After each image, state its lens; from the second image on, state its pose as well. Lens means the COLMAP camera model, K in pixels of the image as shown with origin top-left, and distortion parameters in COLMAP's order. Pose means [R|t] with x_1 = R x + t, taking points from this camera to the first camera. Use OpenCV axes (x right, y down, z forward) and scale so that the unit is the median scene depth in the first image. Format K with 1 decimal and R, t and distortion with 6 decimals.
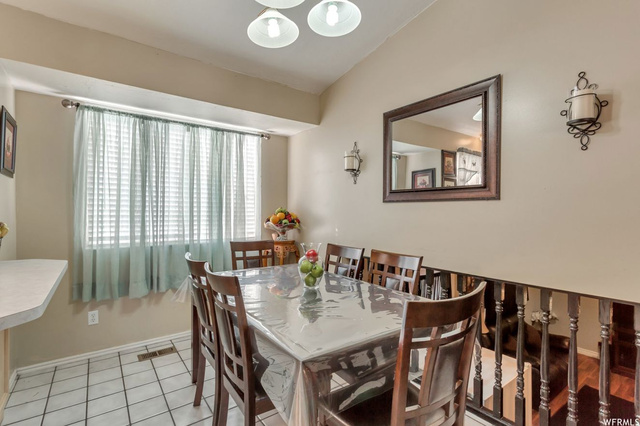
lens RADIAL K [[305.9, 0, 319.1], [0, 305.9, 211.6], [0, 0, 1]] dist [0.007924, -0.000582]
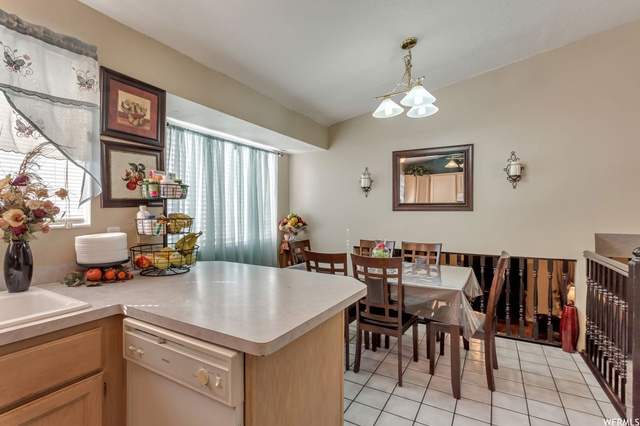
lens RADIAL K [[305.9, 0, 317.3], [0, 305.9, 211.6], [0, 0, 1]] dist [0.007924, -0.000582]
pose [[0.915103, -0.005764, 0.403179, -0.670885], [0.003916, 0.999978, 0.005409, -0.032122], [-0.403201, -0.003371, 0.915105, -0.210071]]
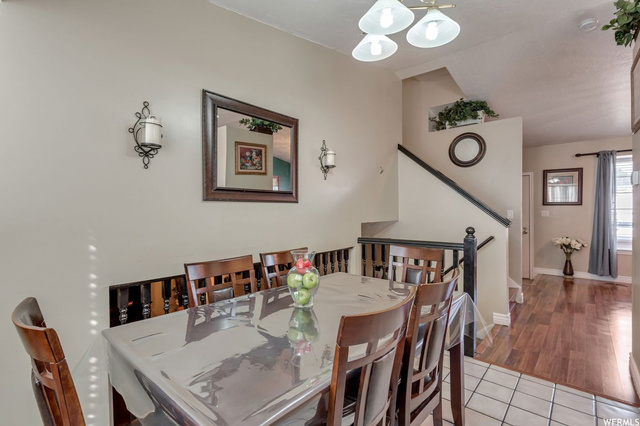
lens RADIAL K [[305.9, 0, 320.4], [0, 305.9, 212.3], [0, 0, 1]] dist [0.007924, -0.000582]
pose [[-0.211495, -0.005678, 0.977362, -0.583047], [0.005494, 0.999960, 0.006999, -0.002526], [-0.977364, 0.006850, -0.211456, 0.792140]]
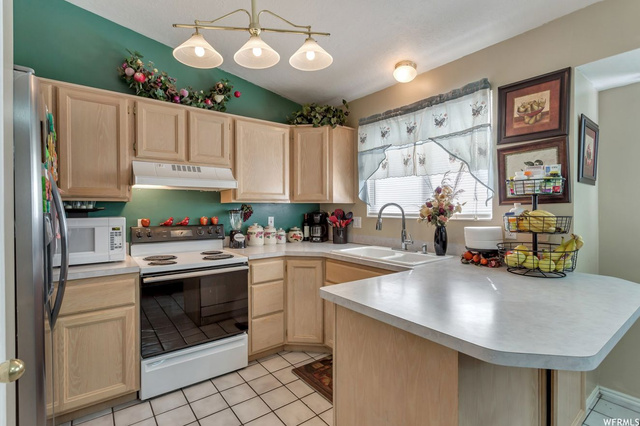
lens RADIAL K [[305.9, 0, 319.6], [0, 305.9, 212.6], [0, 0, 1]] dist [0.007924, -0.000582]
pose [[0.023243, 0.007297, -0.999703, -0.046274], [0.002605, 0.999970, 0.007360, -0.027087], [0.999726, -0.002775, 0.023223, 0.100201]]
